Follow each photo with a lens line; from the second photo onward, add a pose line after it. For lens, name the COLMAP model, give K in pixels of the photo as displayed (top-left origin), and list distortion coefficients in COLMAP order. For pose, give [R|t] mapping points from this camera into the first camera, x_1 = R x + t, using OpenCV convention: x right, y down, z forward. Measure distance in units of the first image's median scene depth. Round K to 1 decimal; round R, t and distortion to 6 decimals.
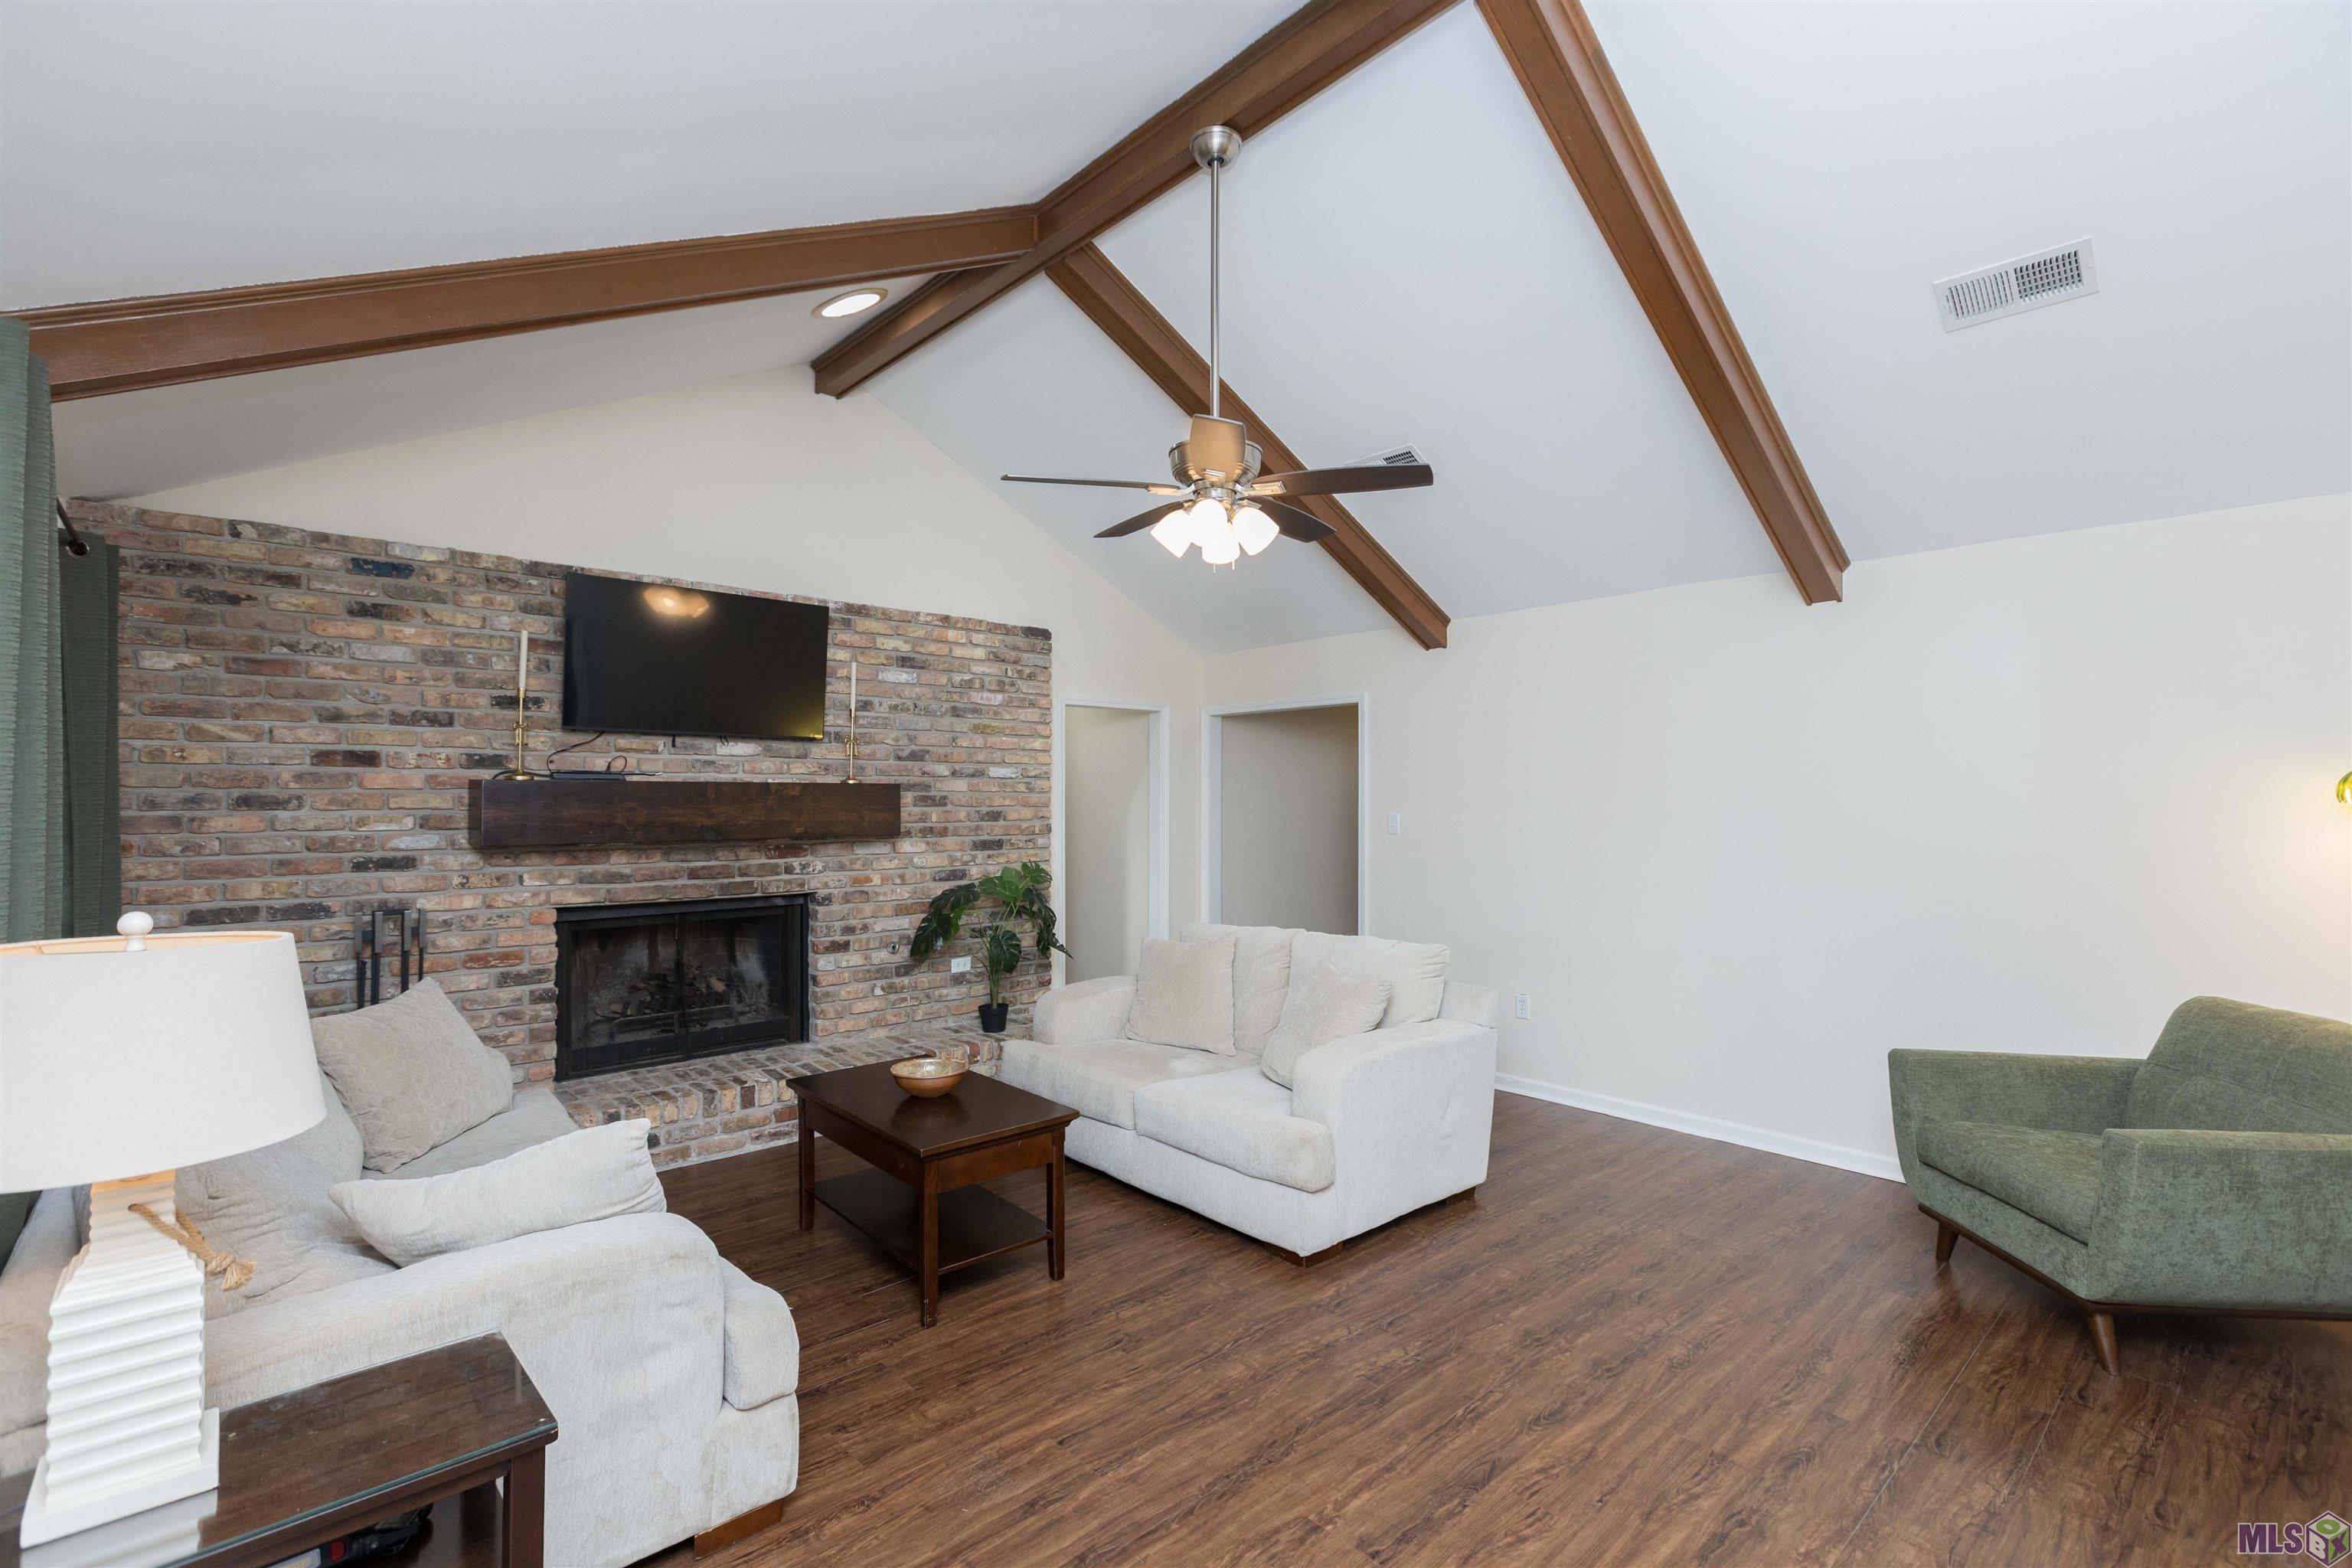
lens RADIAL K [[1064.3, 0, 1182.4], [0, 1064.3, 790.8], [0, 0, 1]] dist [-0.003961, -0.000106]
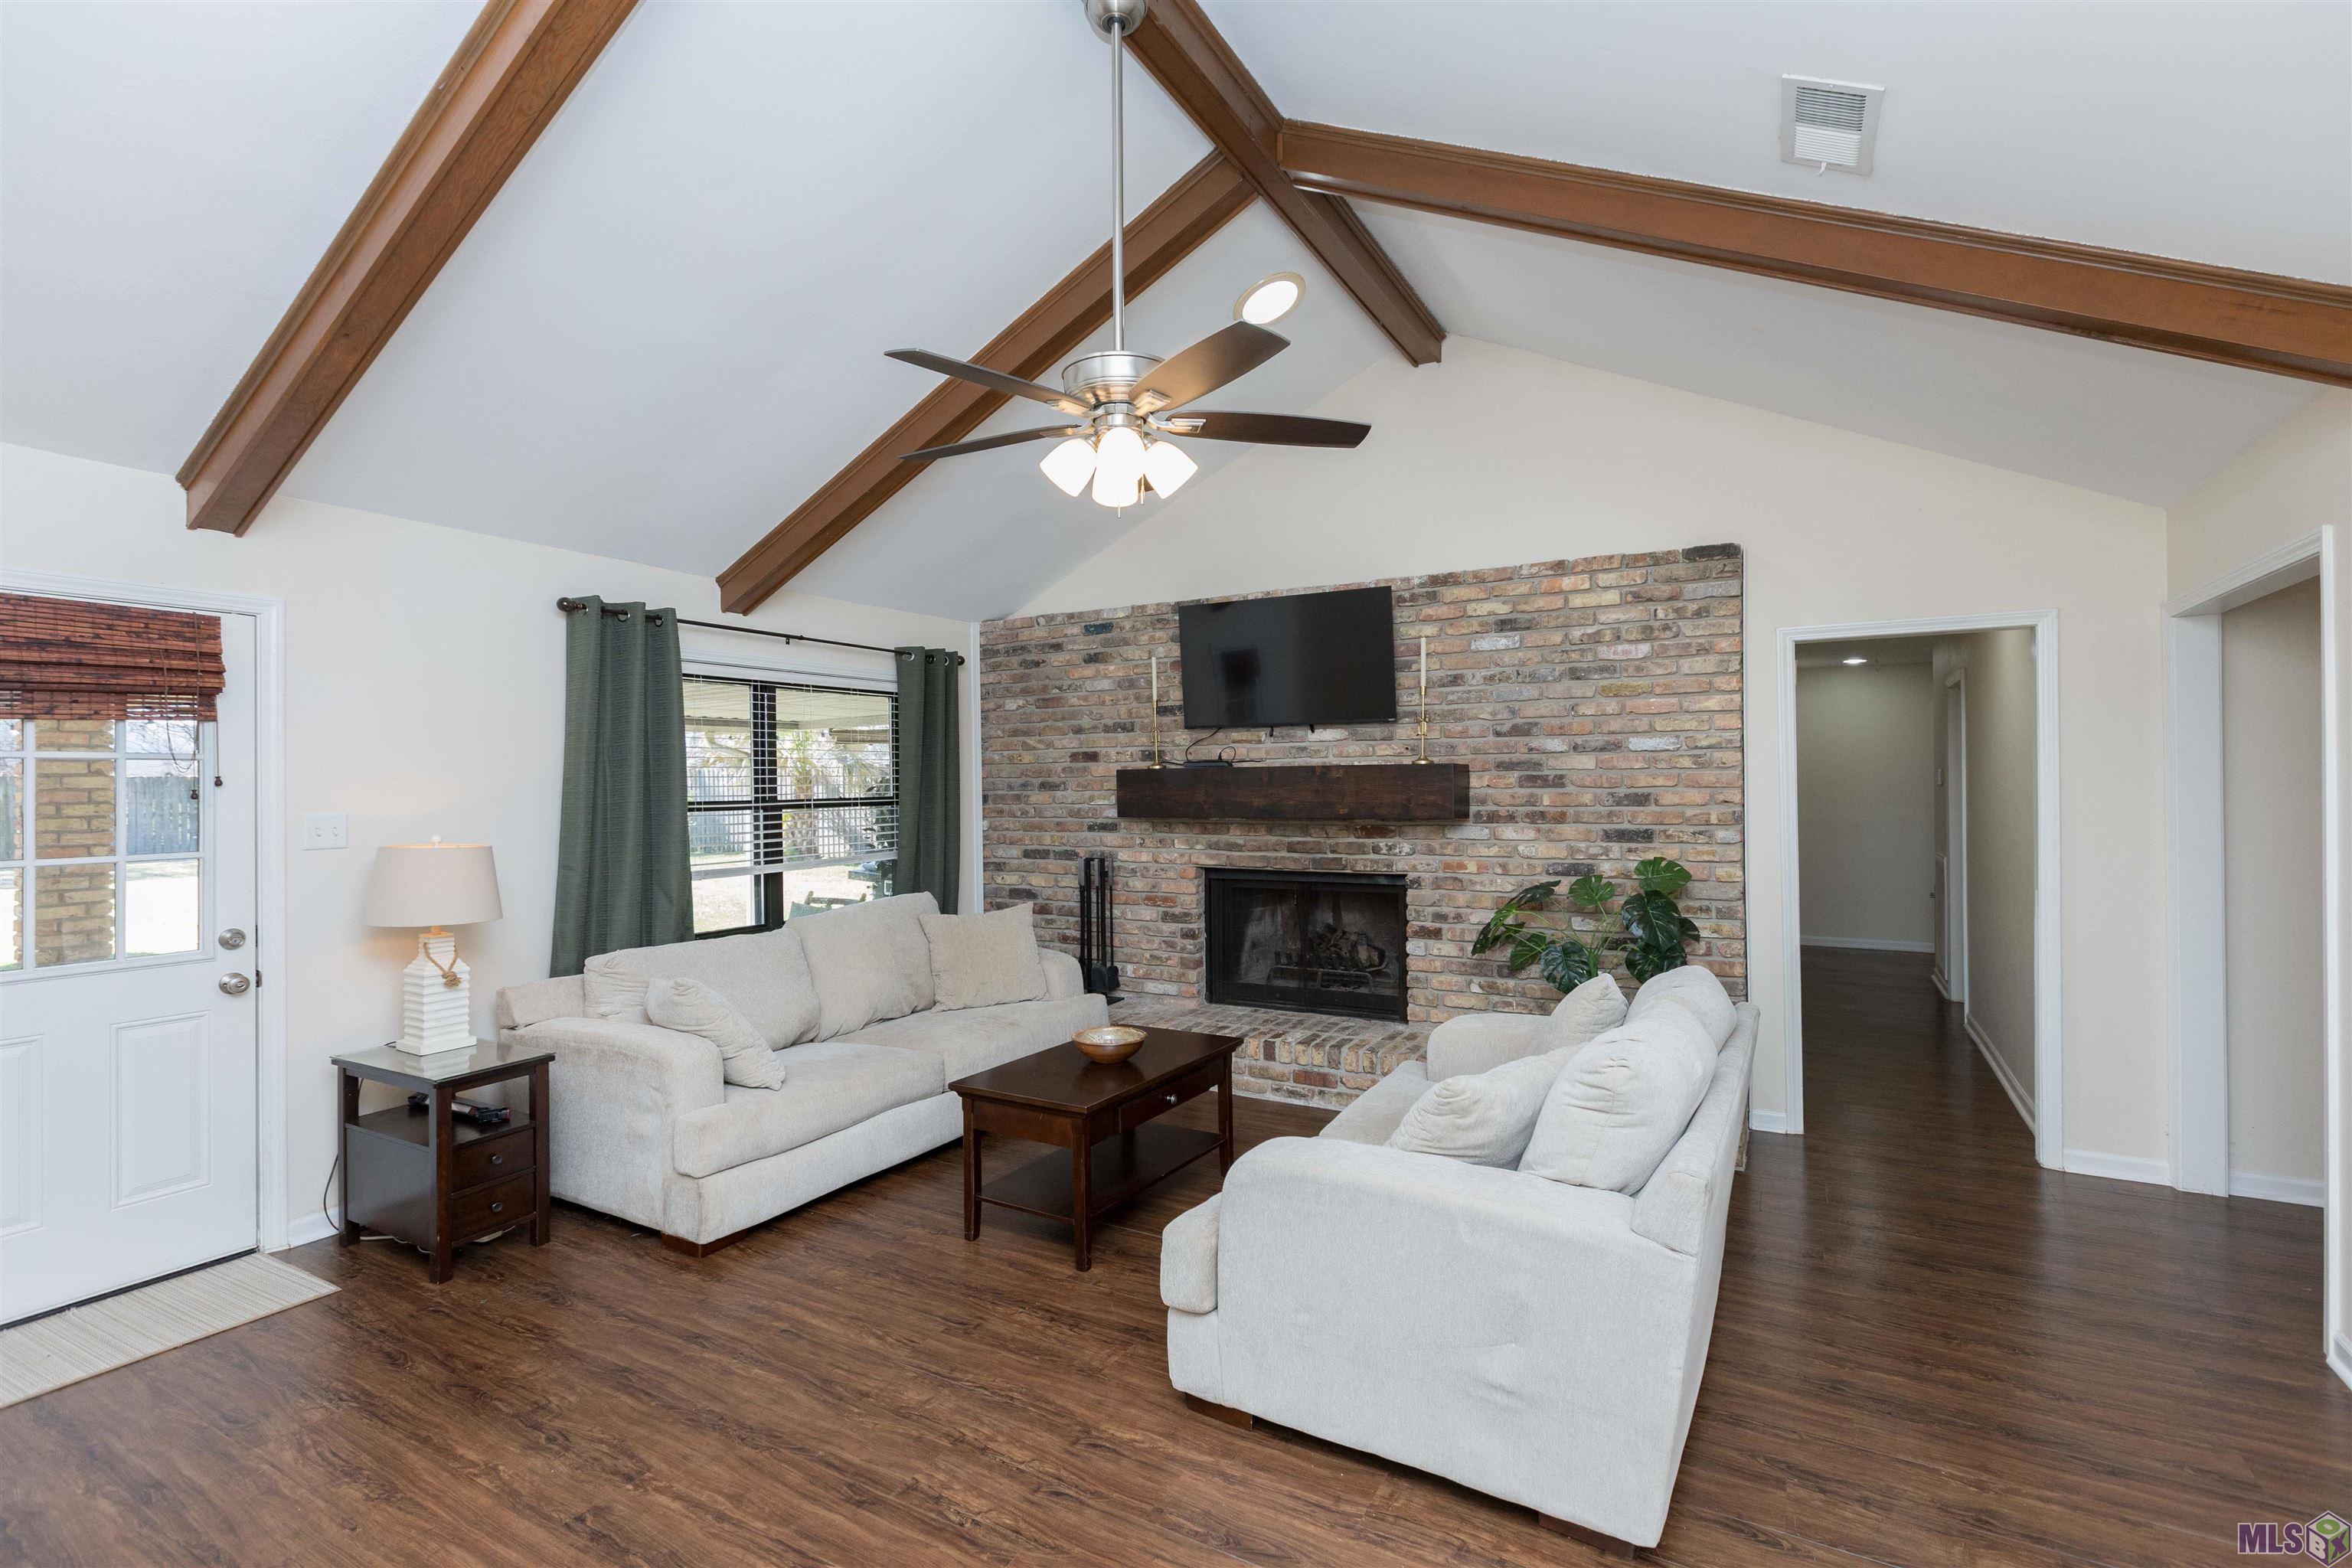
lens RADIAL K [[1064.3, 0, 1182.0], [0, 1064.3, 781.6], [0, 0, 1]] dist [-0.003961, -0.000106]
pose [[0.302919, -0.003471, -0.953010, 0.596086], [0.017866, 0.999838, 0.002037, 0.003440], [0.952849, -0.017644, 0.302932, 0.556429]]
